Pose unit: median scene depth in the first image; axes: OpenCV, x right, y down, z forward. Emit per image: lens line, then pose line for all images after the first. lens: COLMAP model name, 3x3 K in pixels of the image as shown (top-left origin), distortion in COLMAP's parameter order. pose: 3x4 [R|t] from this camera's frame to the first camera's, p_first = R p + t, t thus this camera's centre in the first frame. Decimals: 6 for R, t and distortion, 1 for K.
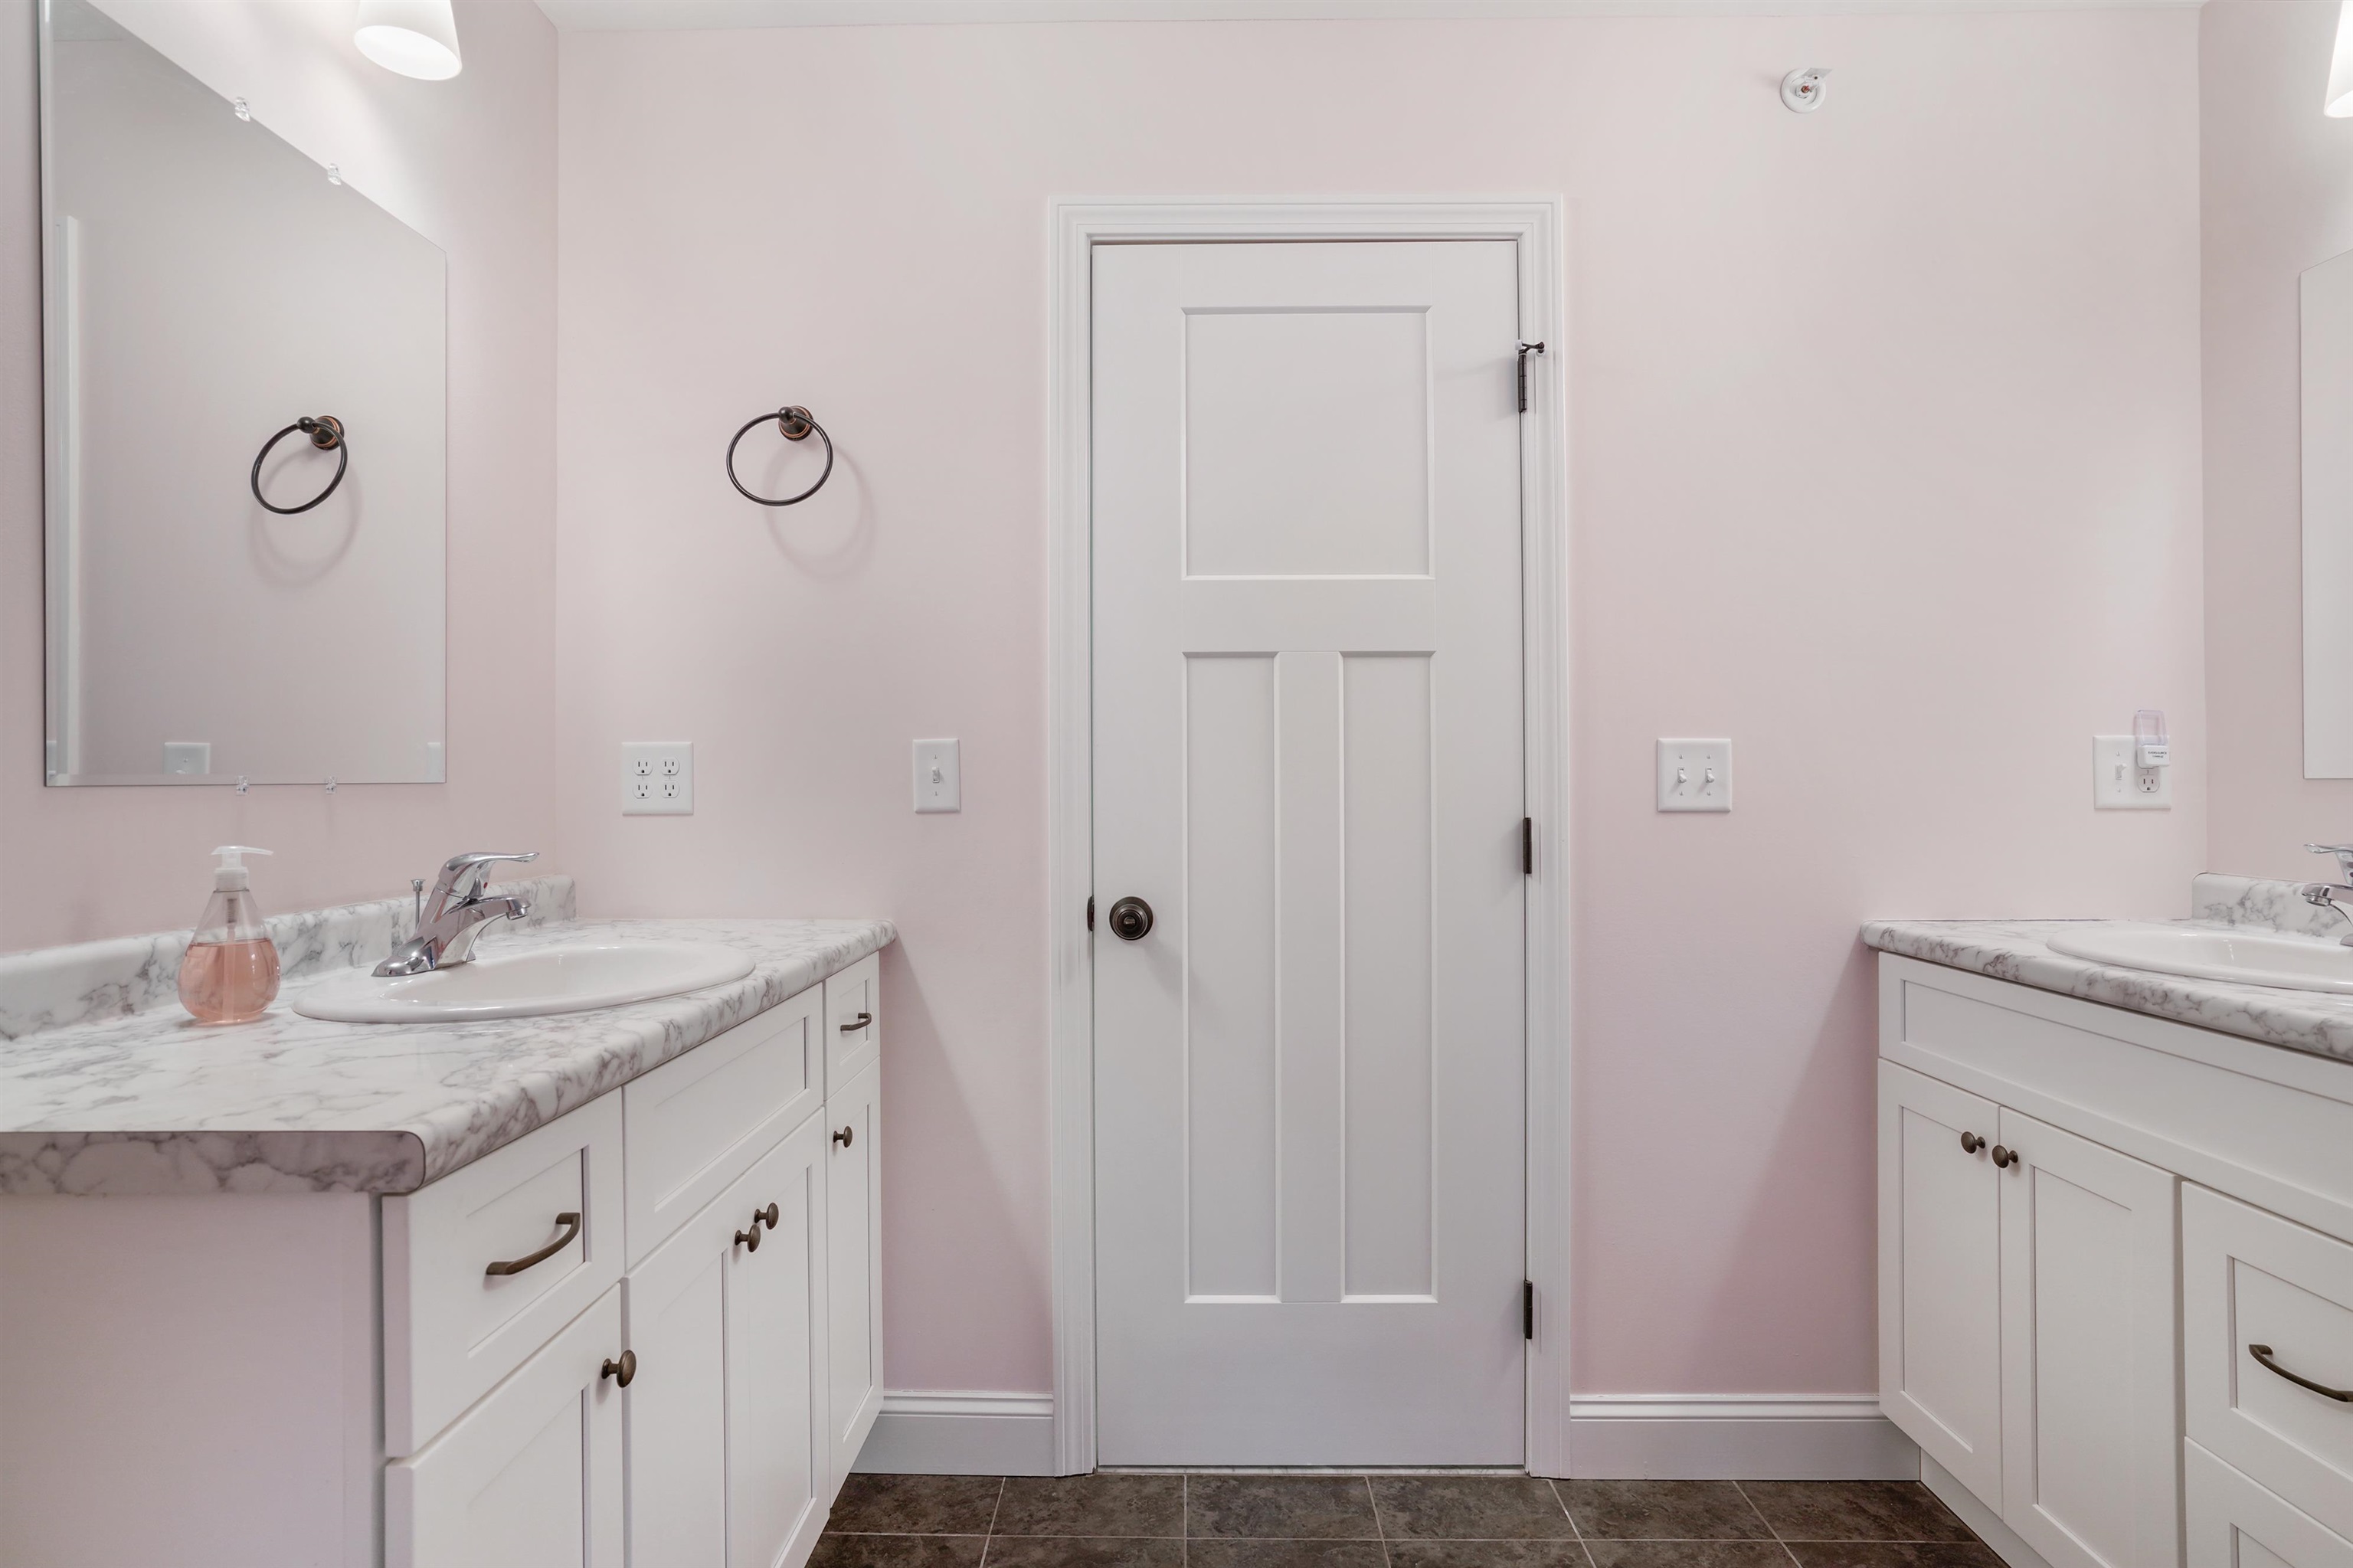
lens RADIAL K [[1235.6, 0, 1176.5], [0, 1235.6, 784.0], [0, 0, 1]] dist [-0.048690, 0.035569]
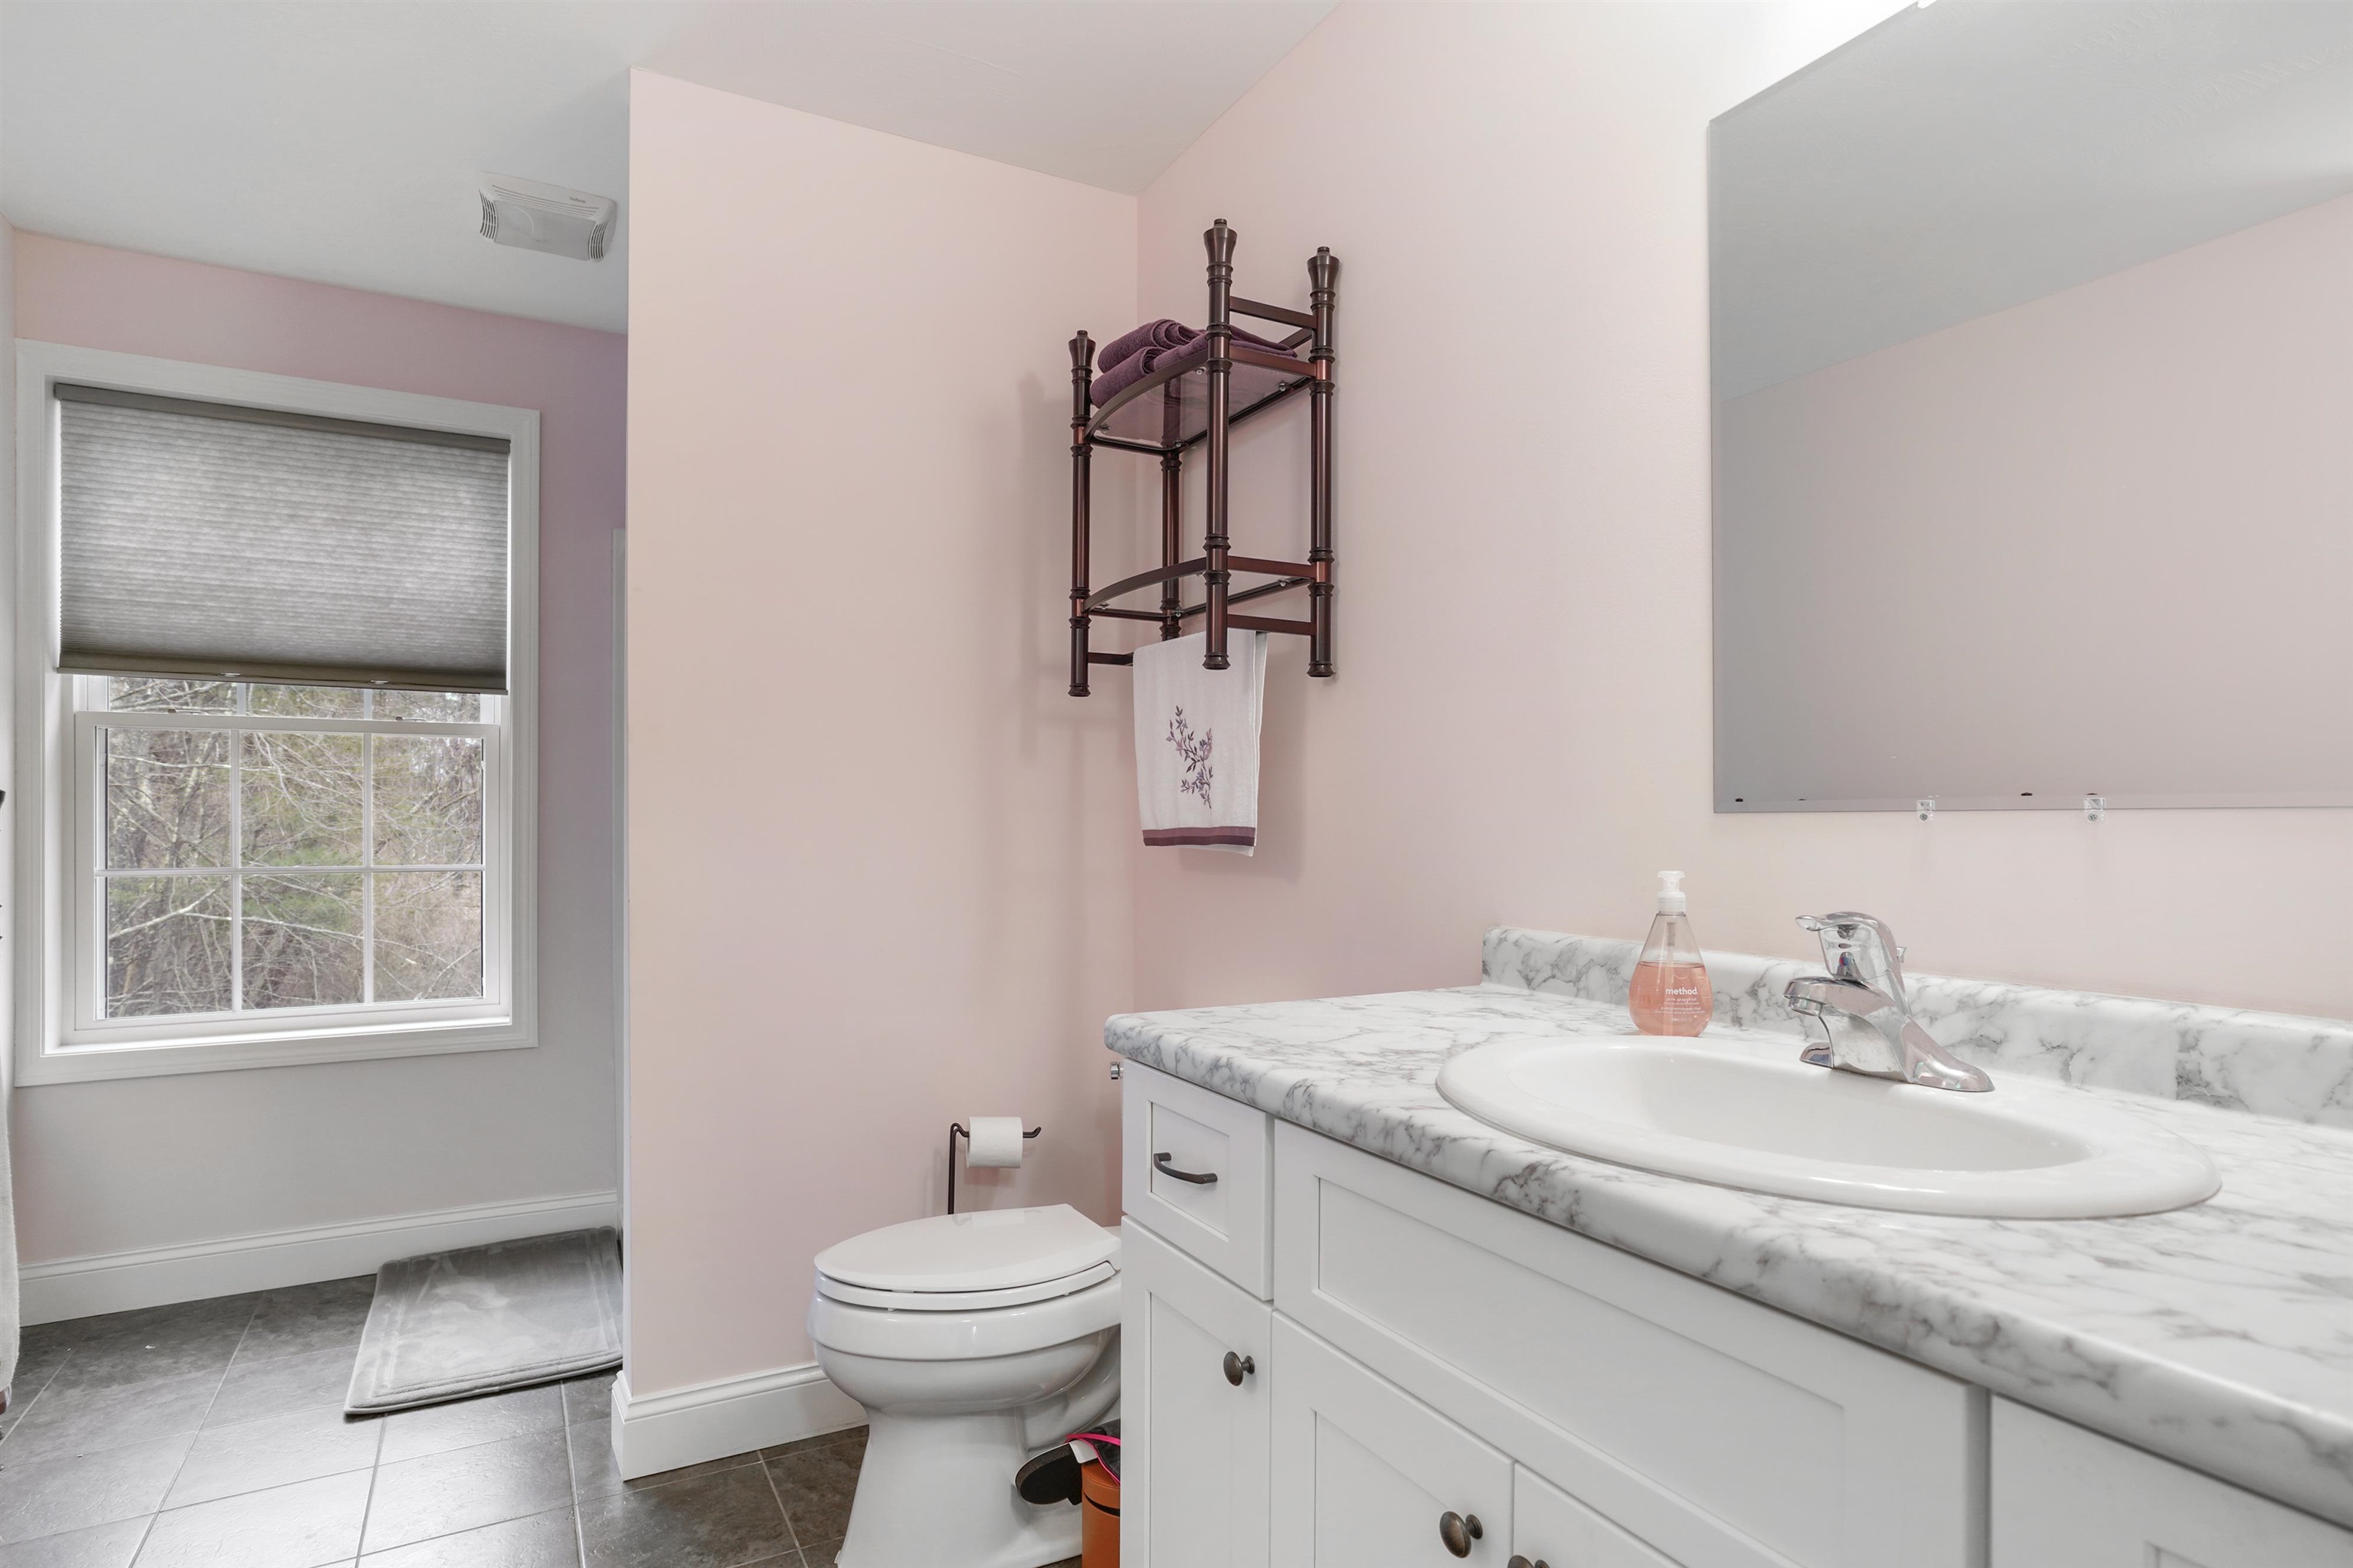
lens RADIAL K [[1235.6, 0, 1176.5], [0, 1235.6, 784.0], [0, 0, 1]] dist [-0.048690, 0.035569]
pose [[-0.869466, -0.007396, -0.493937, 0.095257], [0.004083, 0.999746, -0.022157, -0.002283], [0.493975, -0.021282, -0.869215, 1.546583]]
